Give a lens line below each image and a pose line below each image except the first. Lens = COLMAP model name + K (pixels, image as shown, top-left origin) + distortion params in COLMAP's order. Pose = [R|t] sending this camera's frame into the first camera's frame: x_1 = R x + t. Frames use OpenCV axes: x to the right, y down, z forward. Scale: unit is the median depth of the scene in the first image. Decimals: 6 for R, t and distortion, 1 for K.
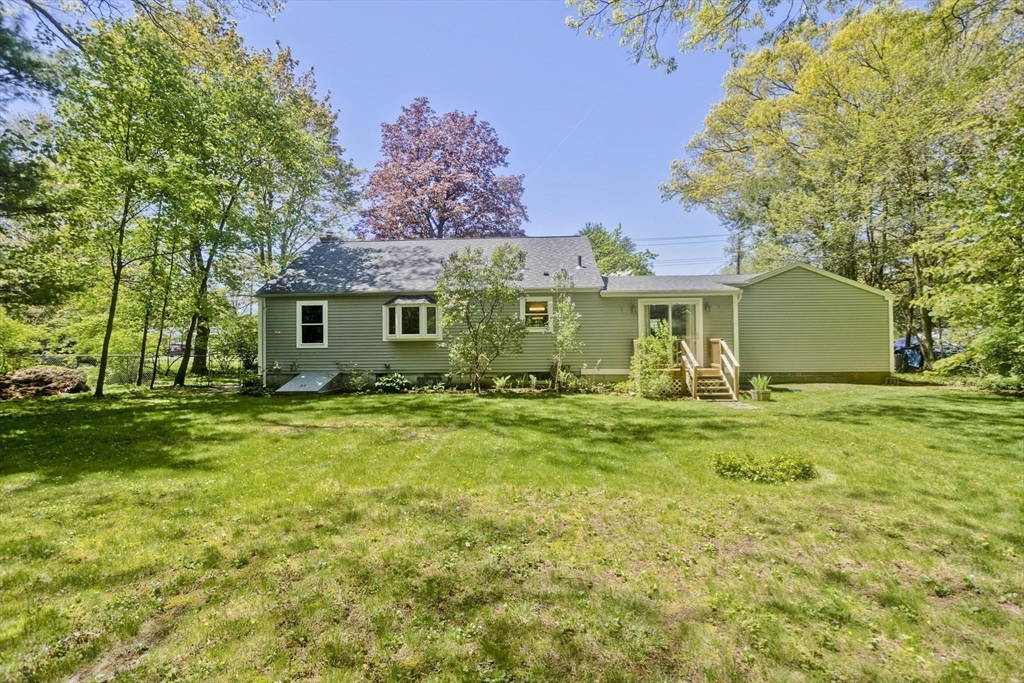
lens RADIAL K [[488.8, 0, 512.0], [0, 488.8, 341.5], [0, 0, 1]] dist [-0.031747, -0.000014]
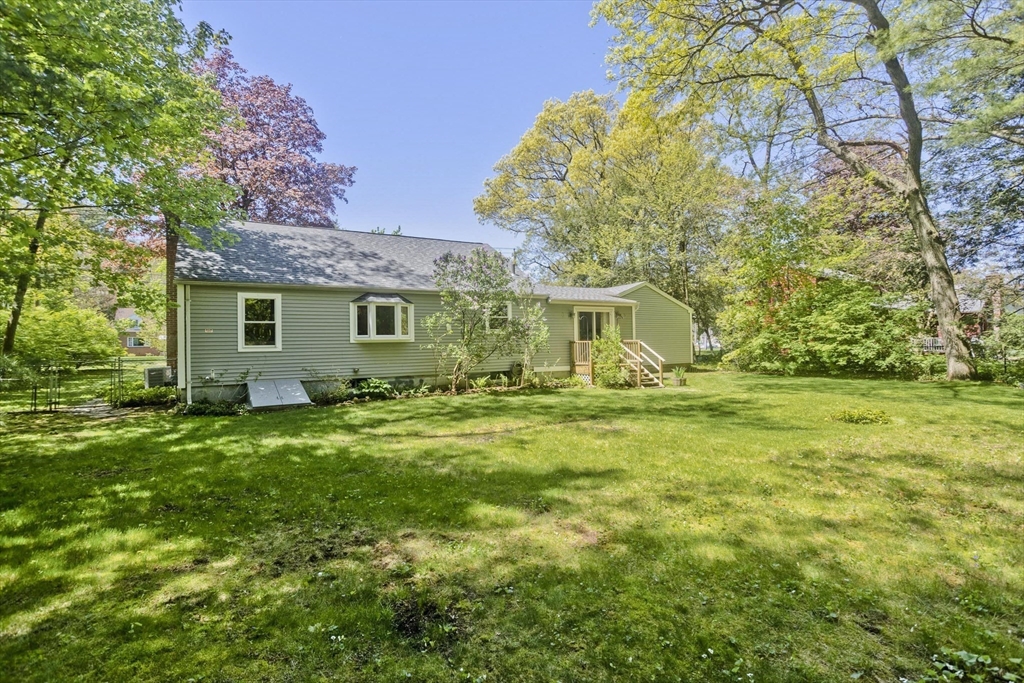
lens RADIAL K [[488.8, 0, 512.0], [0, 488.8, 341.5], [0, 0, 1]] dist [-0.031747, -0.000014]
pose [[0.837850, -0.001625, 0.545899, -0.505397], [0.002370, 0.999997, -0.000660, -0.001773], [-0.545896, 0.001847, 0.837851, 0.093433]]
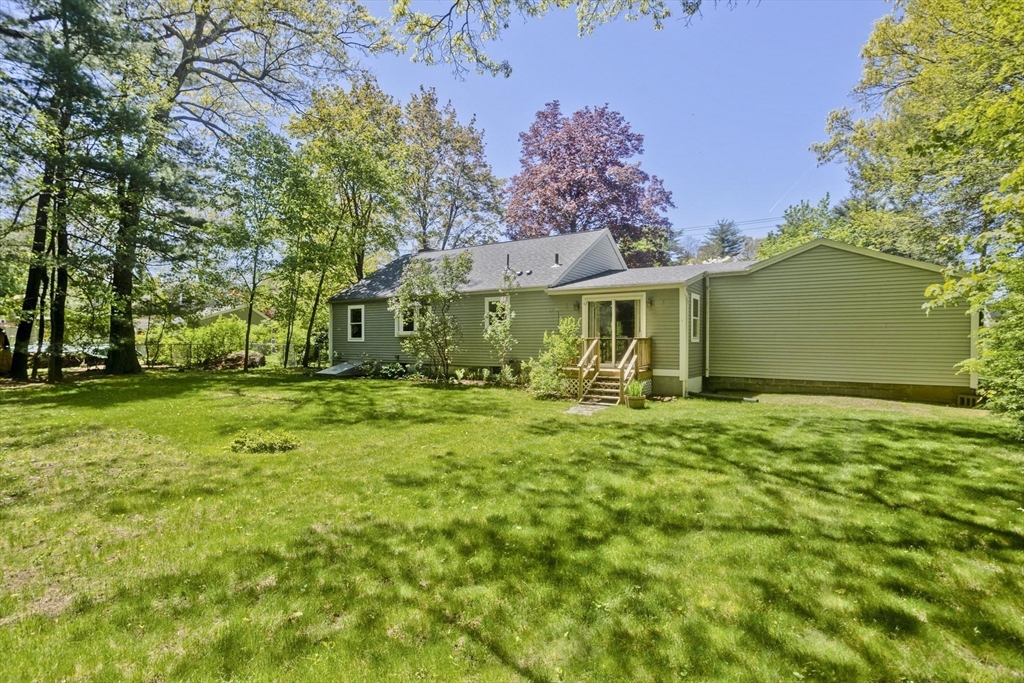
lens RADIAL K [[488.8, 0, 512.0], [0, 488.8, 341.5], [0, 0, 1]] dist [-0.031747, -0.000014]
pose [[0.864659, 0.011900, -0.502218, 0.611994], [-0.002351, 0.999804, 0.019644, -0.013859], [0.502354, -0.015804, 0.864518, 0.081606]]
